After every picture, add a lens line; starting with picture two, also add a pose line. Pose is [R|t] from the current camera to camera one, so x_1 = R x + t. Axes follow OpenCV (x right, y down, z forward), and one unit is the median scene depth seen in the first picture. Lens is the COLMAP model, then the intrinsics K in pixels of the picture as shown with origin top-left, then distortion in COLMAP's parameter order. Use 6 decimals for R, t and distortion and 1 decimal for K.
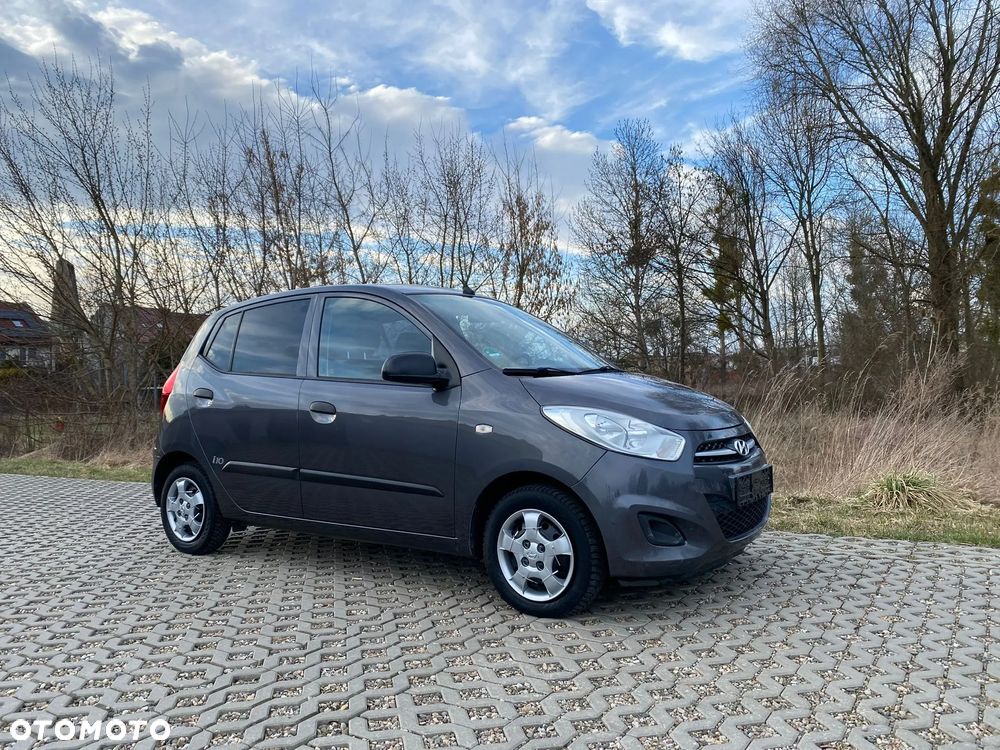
lens RADIAL K [[771.4, 0, 497.1], [0, 771.4, 374.6], [0, 0, 1]] dist [0.016526, -0.008780]
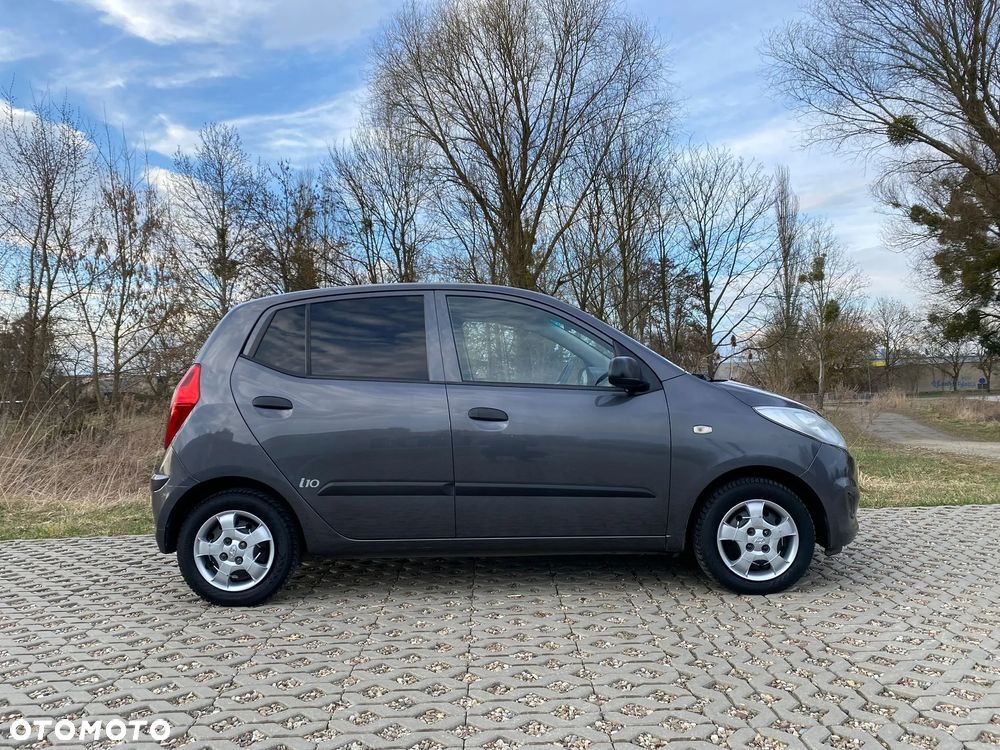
lens RADIAL K [[771.4, 0, 501.8], [0, 771.4, 384.9], [0, 0, 1]] dist [0.016526, -0.008780]
pose [[0.824620, 0.006978, 0.565644, -0.605637], [-0.001372, 0.999946, -0.010335, 0.013252], [-0.565685, 0.007746, 0.824585, 0.189746]]
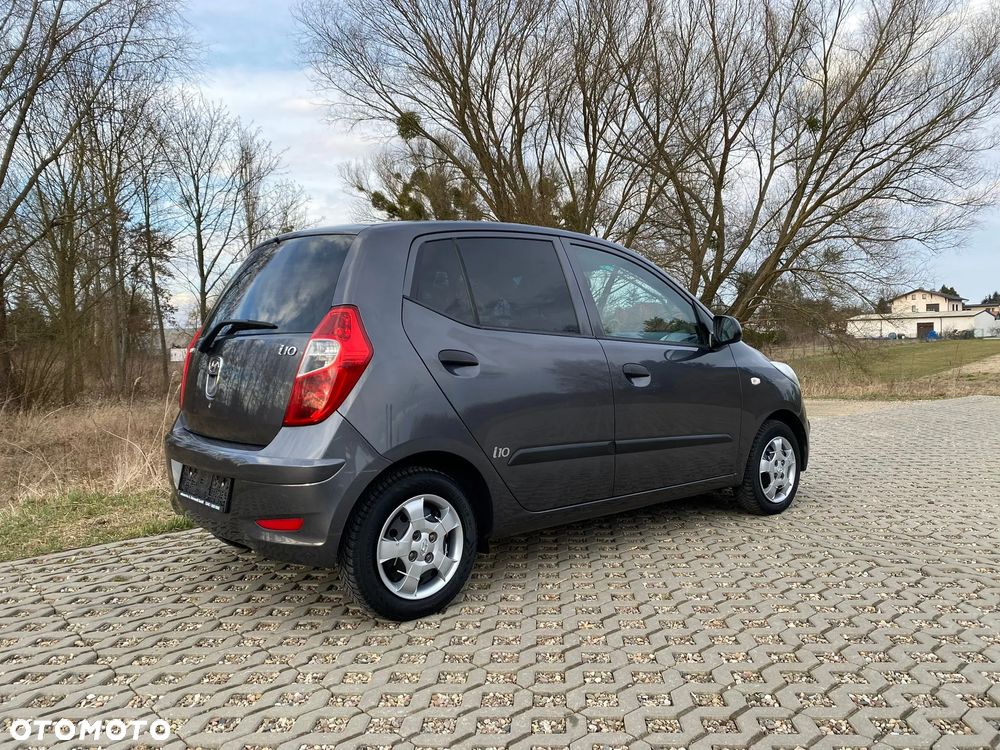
lens RADIAL K [[771.4, 0, 513.2], [0, 771.4, 378.3], [0, 0, 1]] dist [0.016526, -0.008780]
pose [[0.245807, -0.021254, 0.969086, -0.945616], [0.000346, 0.999761, 0.021839, 0.026947], [-0.969319, -0.005033, 0.245755, 0.755776]]
